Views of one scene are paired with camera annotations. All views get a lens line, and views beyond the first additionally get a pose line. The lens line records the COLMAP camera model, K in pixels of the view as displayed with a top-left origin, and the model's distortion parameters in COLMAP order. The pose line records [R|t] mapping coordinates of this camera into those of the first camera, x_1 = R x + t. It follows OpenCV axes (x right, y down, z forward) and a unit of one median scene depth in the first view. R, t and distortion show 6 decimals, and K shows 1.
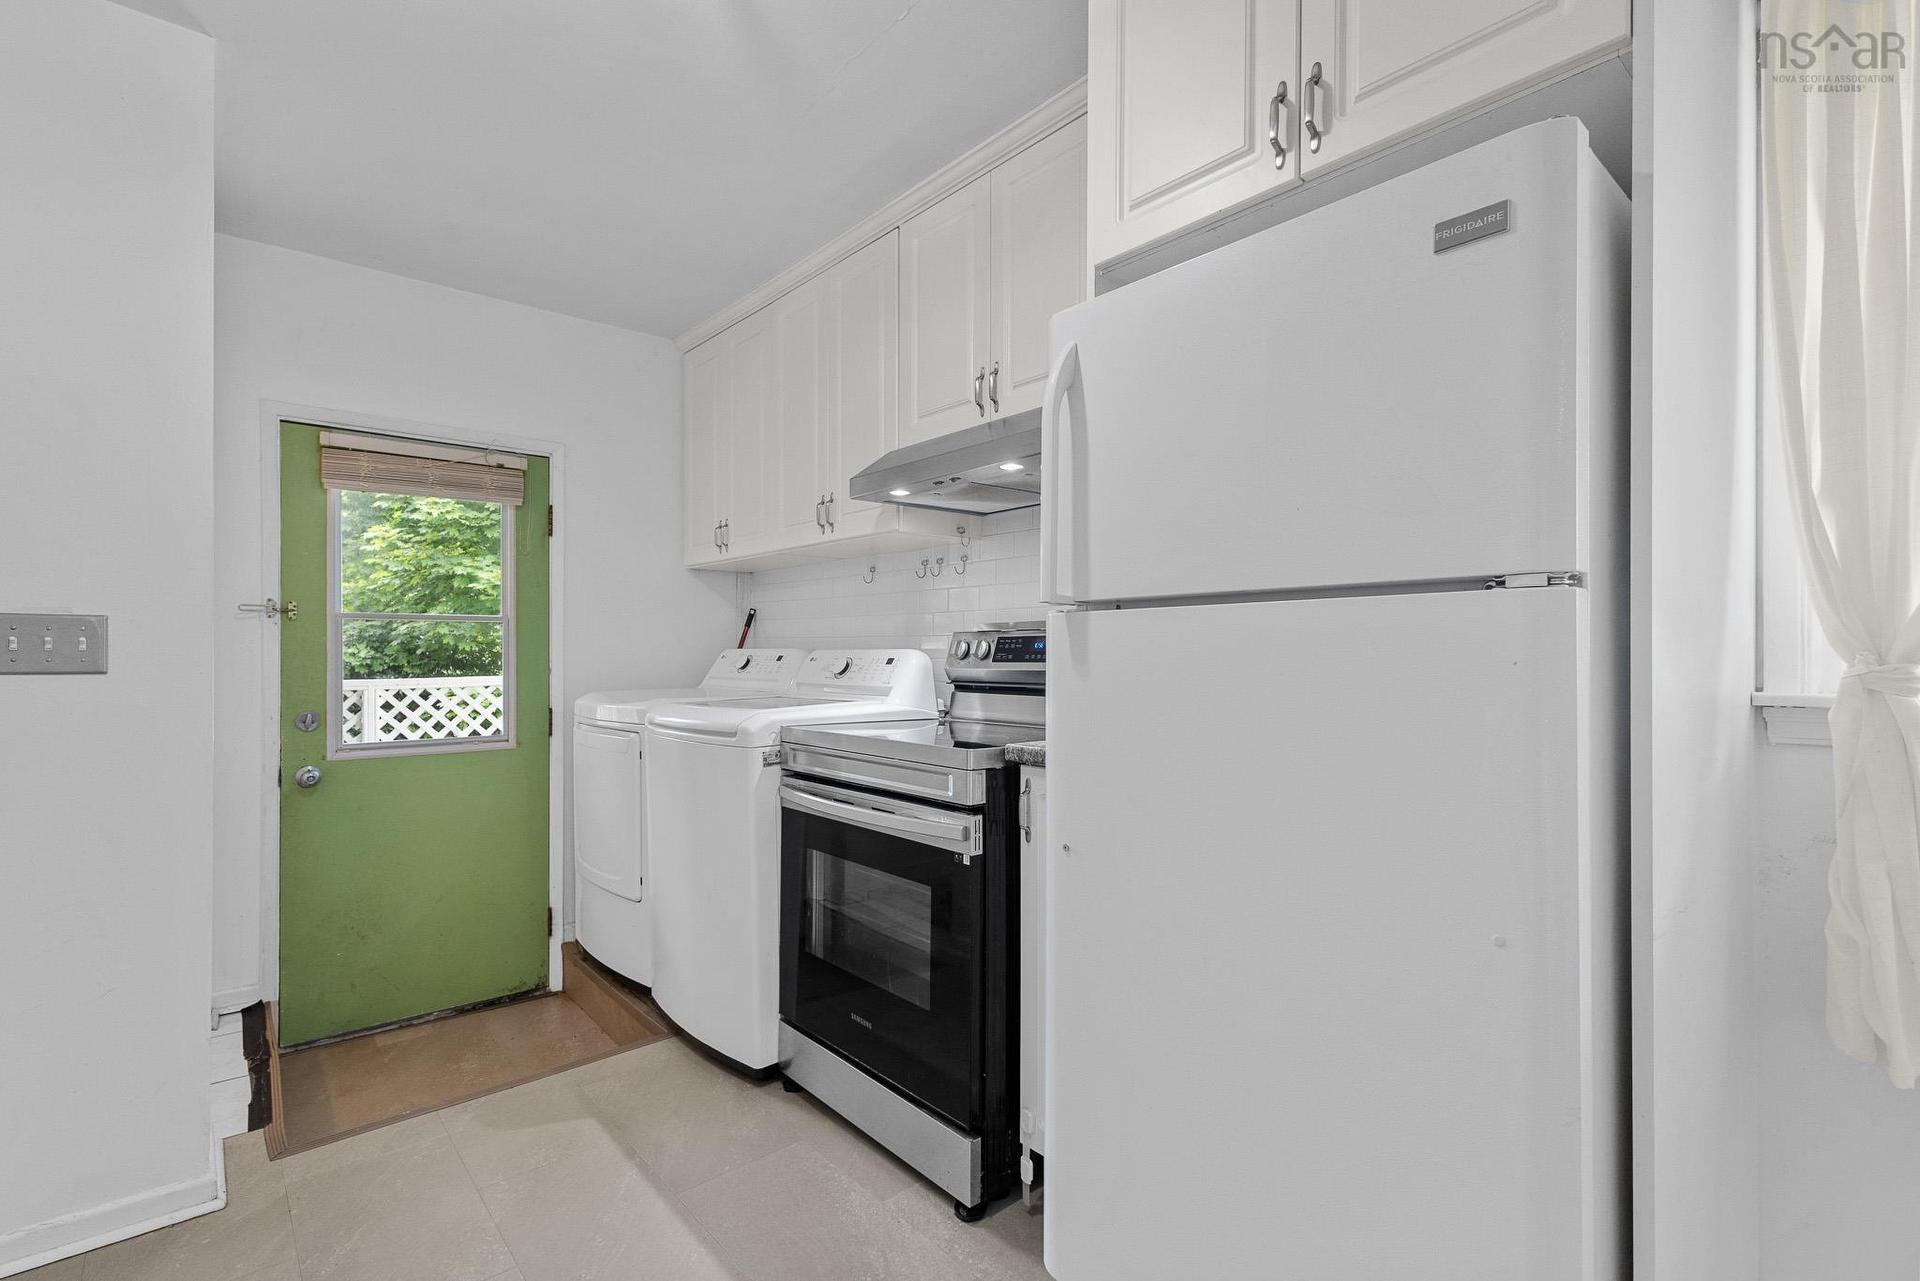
lens RADIAL K [[891.3, 0, 962.5], [0, 891.3, 653.4], [0, 0, 1]] dist [0.008737, -0.000445]
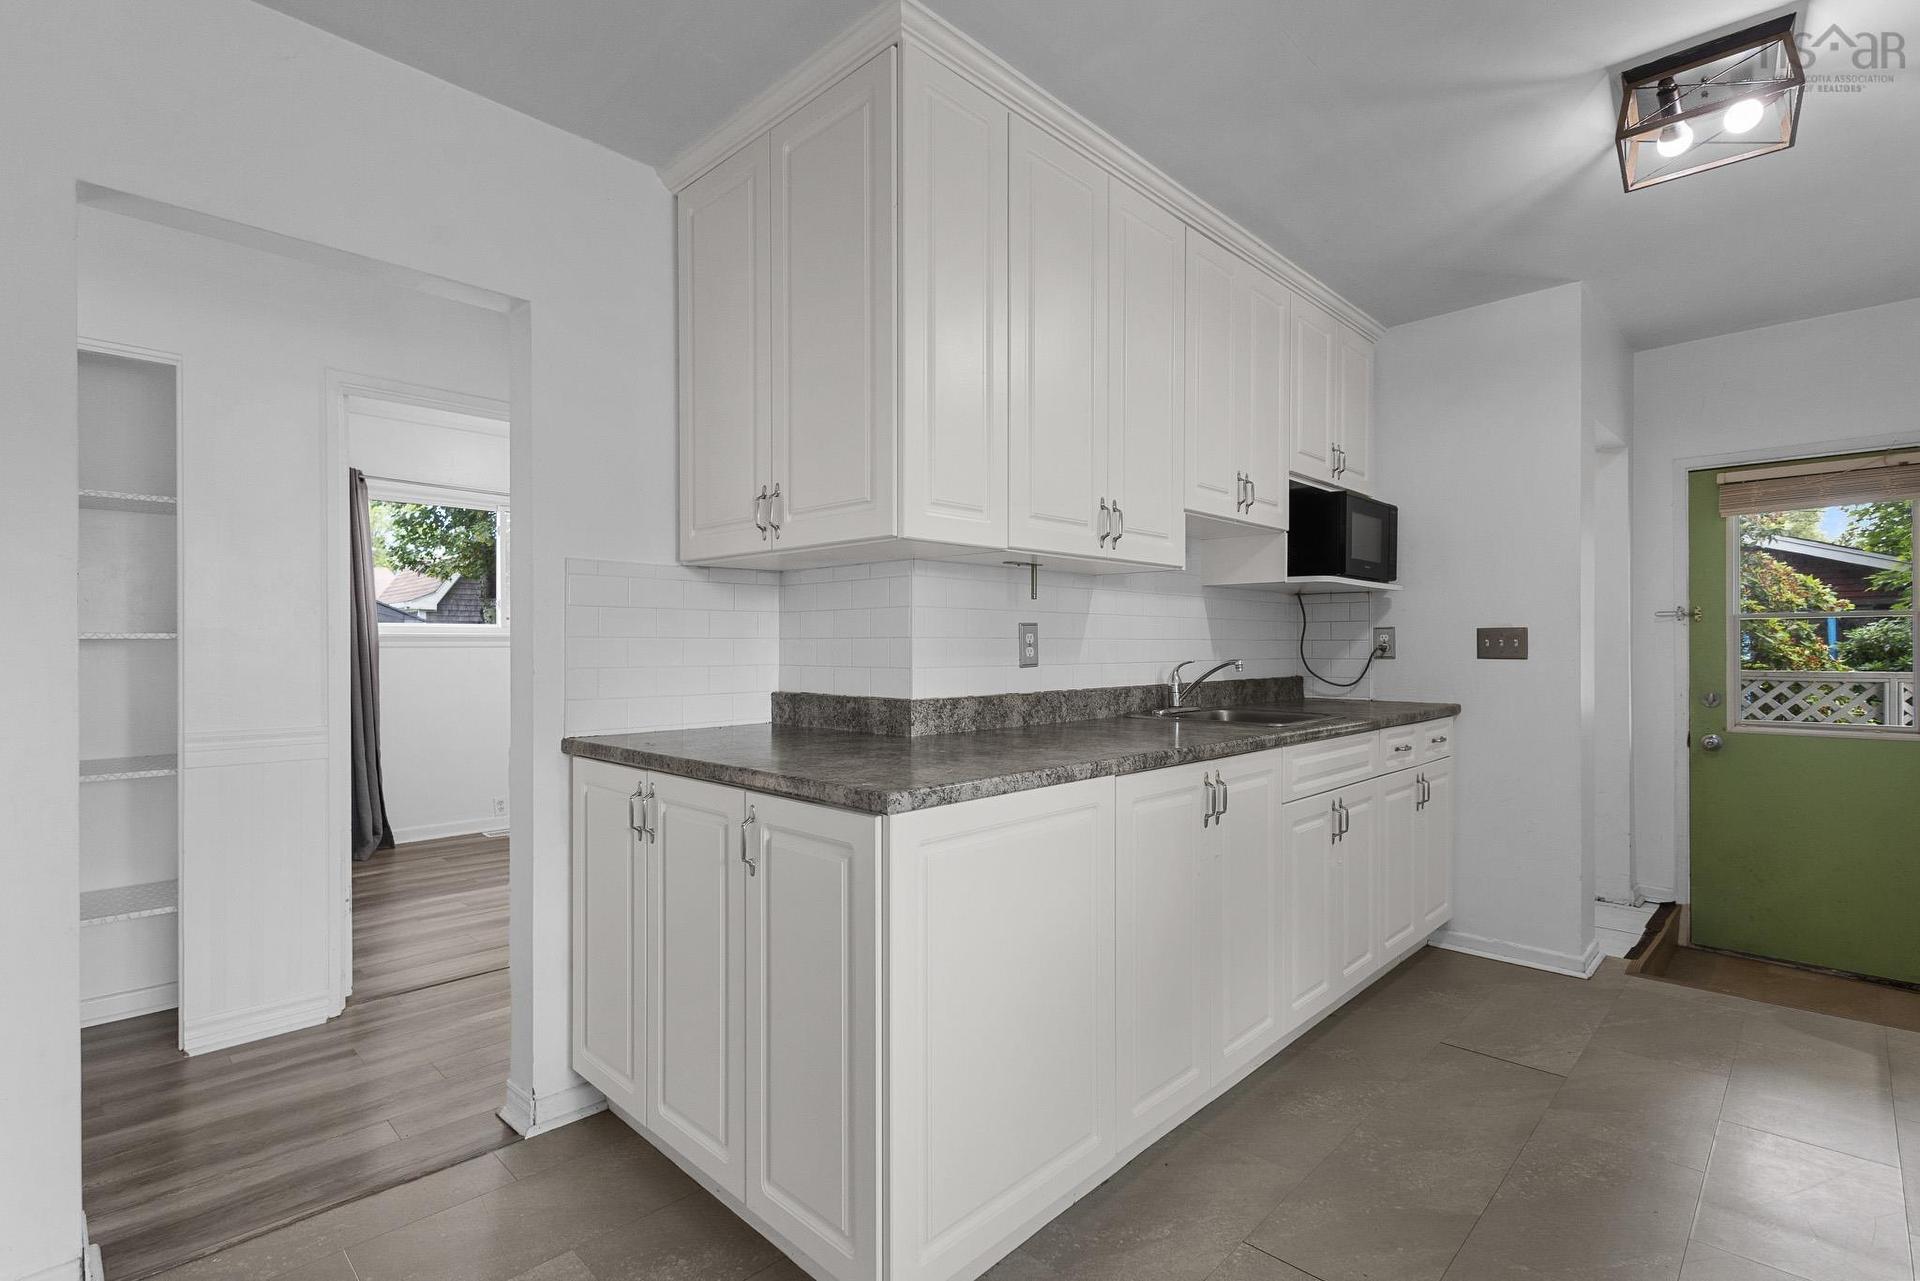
lens RADIAL K [[894.0, 0, 953.7], [0, 894.0, 646.8], [0, 0, 1]] dist [0.007903, 0.000043]
pose [[0.081848, -0.000208, -0.996645, 0.478267], [0.003461, 0.999994, 0.000076, -0.003773], [0.996639, -0.003456, 0.081848, -0.196880]]
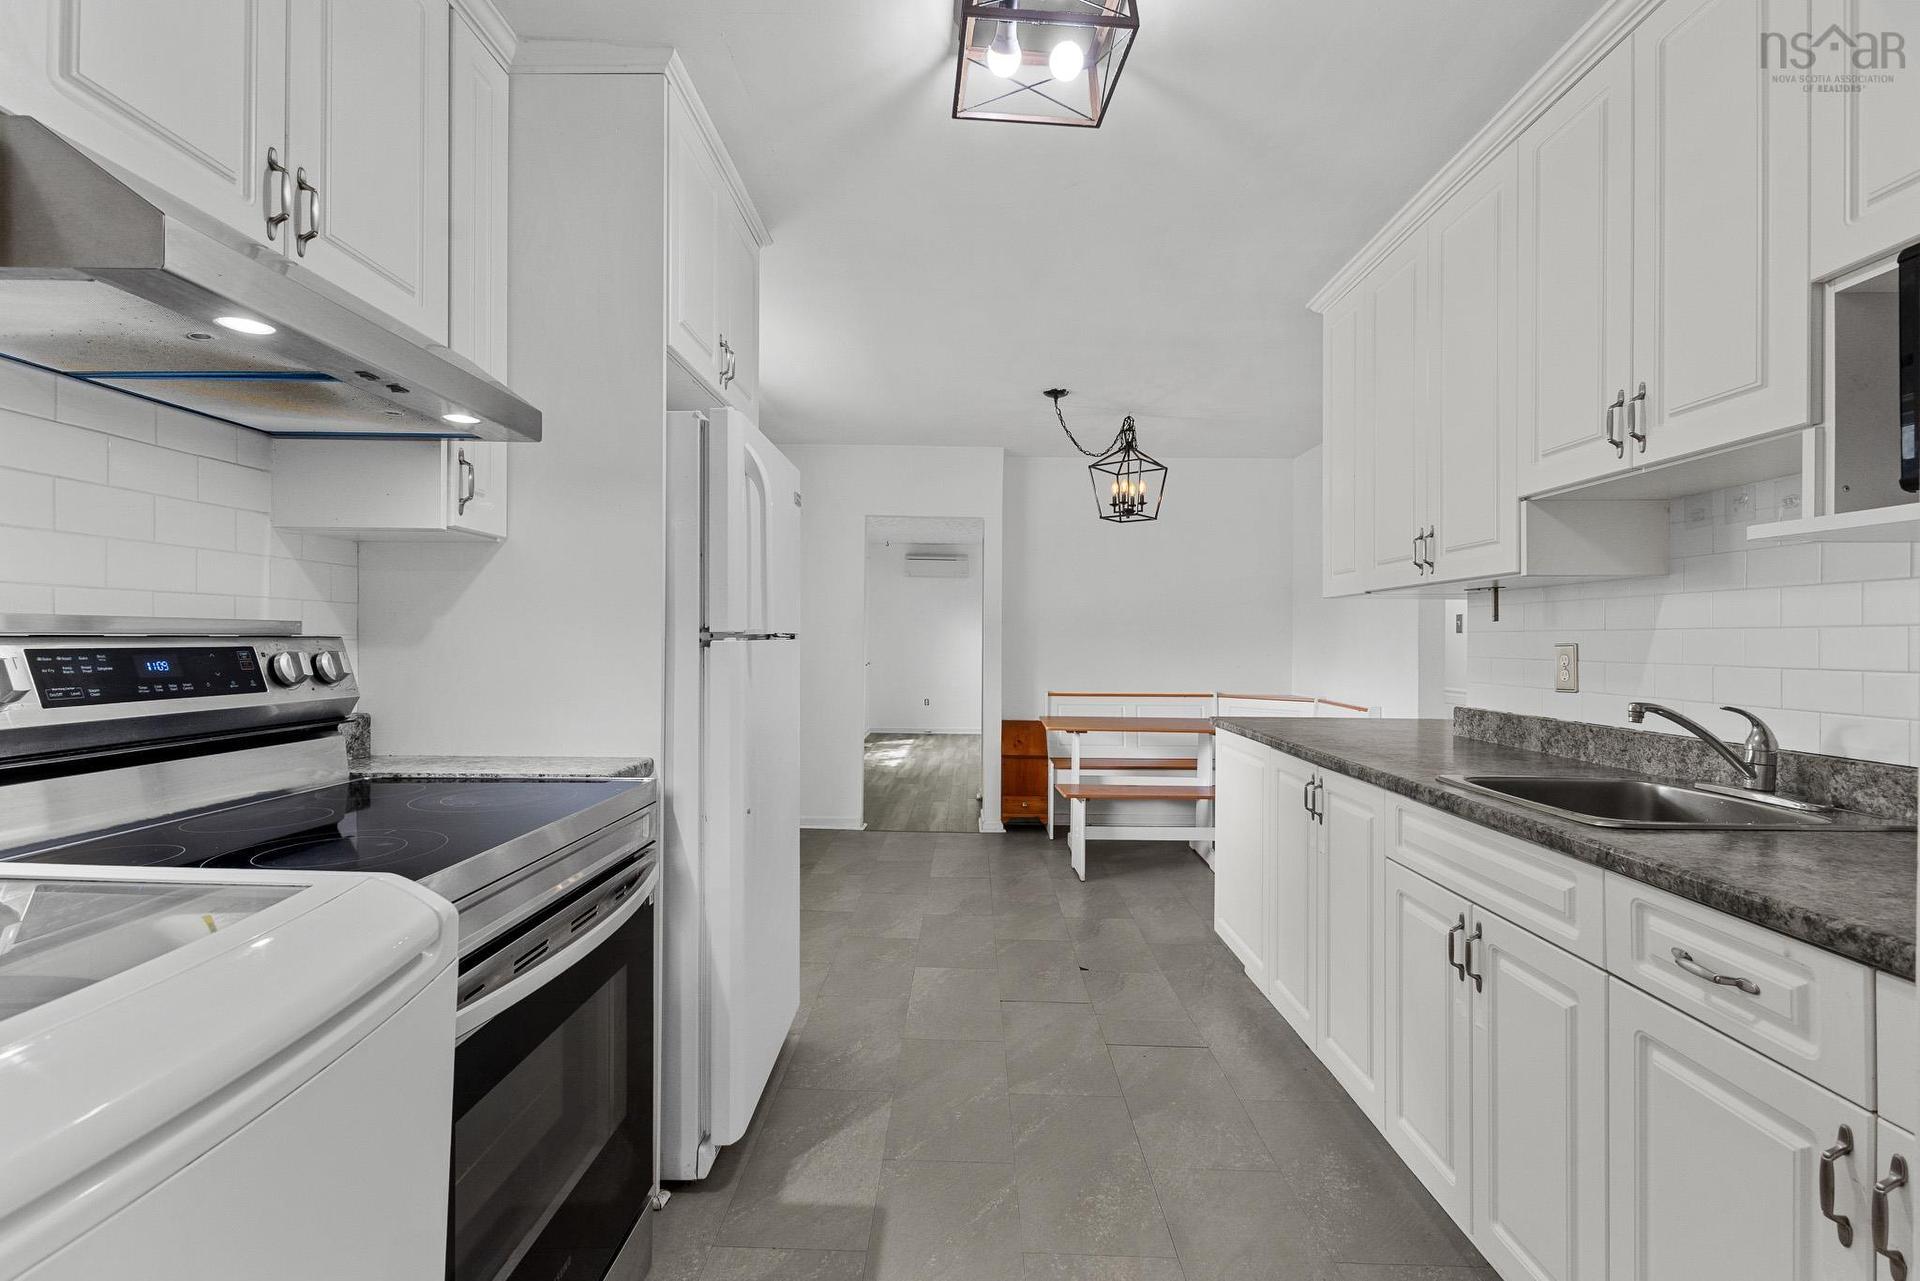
lens RADIAL K [[881.8, 0, 958.3], [0, 881.8, 638.1], [0, 0, 1]] dist [0.015420, -0.004957]
pose [[-0.748889, -0.005544, 0.662673, -0.513297], [-0.010302, 0.999942, -0.003277, -0.023736], [-0.662616, -0.009281, -0.748902, 0.902343]]
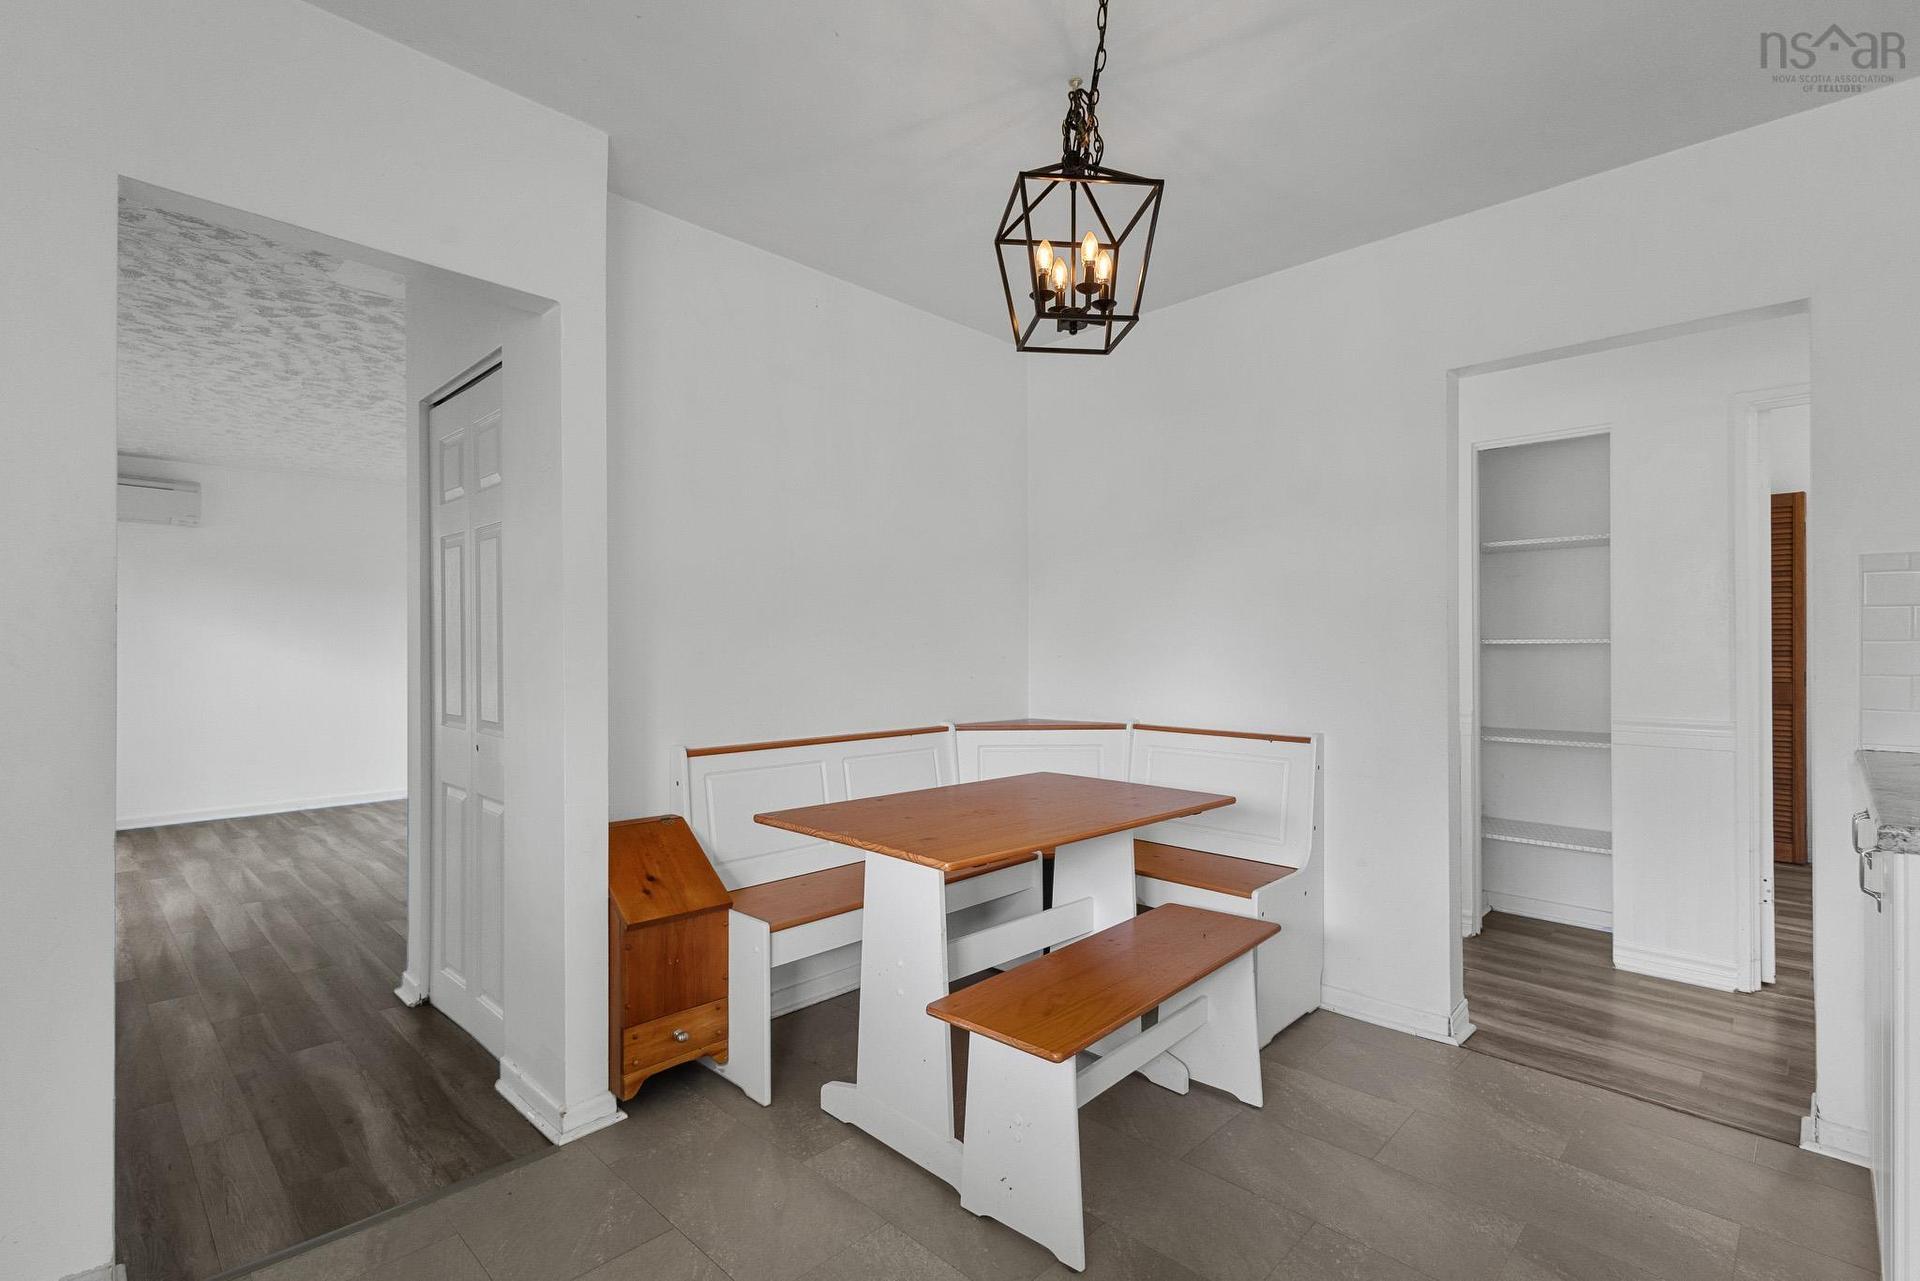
lens RADIAL K [[881.8, 0, 958.3], [0, 881.8, 638.1], [0, 0, 1]] dist [0.015420, -0.004957]
pose [[-0.996183, 0.001805, -0.087274, 0.457861], [0.003391, 0.999832, -0.018031, -0.002557], [0.087227, -0.018258, -0.996021, 0.173182]]
